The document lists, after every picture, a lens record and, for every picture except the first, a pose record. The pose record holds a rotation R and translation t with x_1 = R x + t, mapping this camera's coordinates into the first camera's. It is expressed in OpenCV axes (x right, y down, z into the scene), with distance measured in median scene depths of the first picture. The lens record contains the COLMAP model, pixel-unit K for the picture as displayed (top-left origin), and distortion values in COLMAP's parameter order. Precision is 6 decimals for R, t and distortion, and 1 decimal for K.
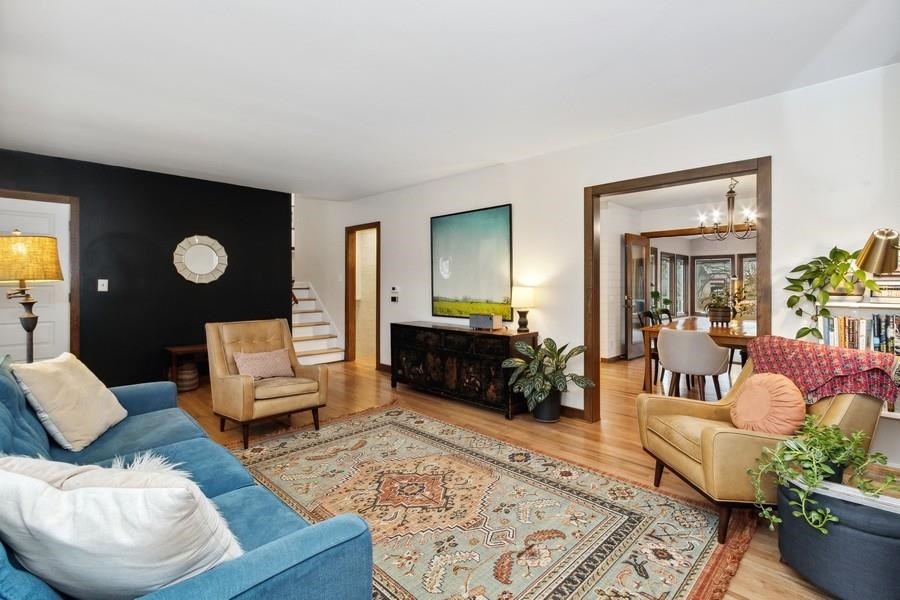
lens RADIAL K [[419.9, 0, 445.4], [0, 419.9, 282.5], [0, 0, 1]] dist [0.001771, 0.000093]
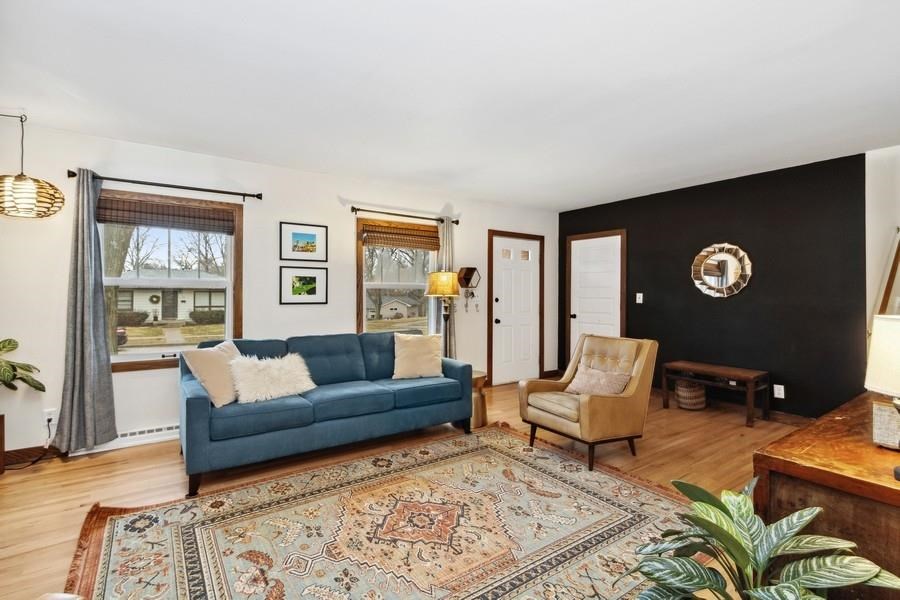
lens RADIAL K [[422.0, 0, 450.6], [0, 422.0, 291.3], [0, 0, 1]] dist [0.003349, 0.000211]
pose [[-0.166113, -0.004775, -0.986095, 0.724670], [-0.000904, 0.999989, -0.004690, -0.010384], [0.986106, 0.000112, -0.166115, 1.059823]]
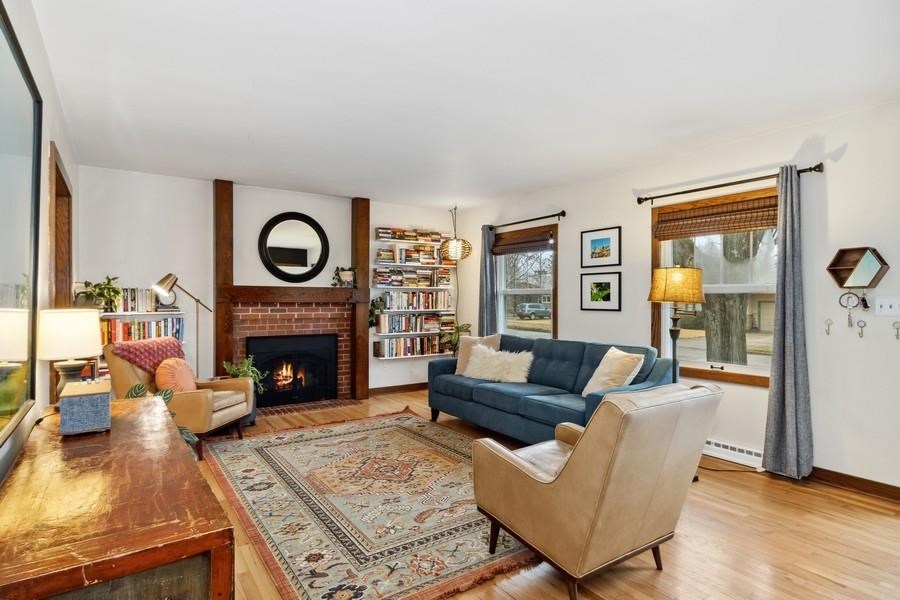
lens RADIAL K [[494.9, 0, 450.0], [0, 494.9, 300.0], [0, 0, 1]] dist [-0.000441, 0.000055]
pose [[-0.983537, -0.004635, 0.180648, -0.456577], [-0.004846, 0.999988, -0.000724, -0.004675], [-0.180643, -0.001587, -0.983548, 2.084761]]
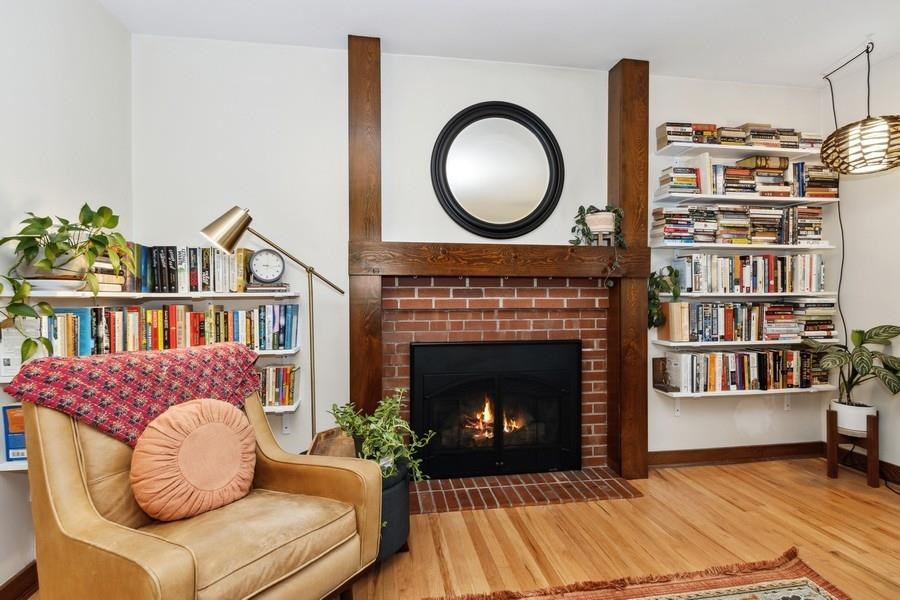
lens RADIAL K [[443.5, 0, 445.2], [0, 443.5, 300.1], [0, 0, 1]] dist [-0.001045, -0.000483]
pose [[-0.807779, -0.002338, 0.589481, 0.070992], [-0.000061, 0.999992, 0.003883, 0.050293], [-0.589485, 0.003101, -0.807773, 1.036955]]
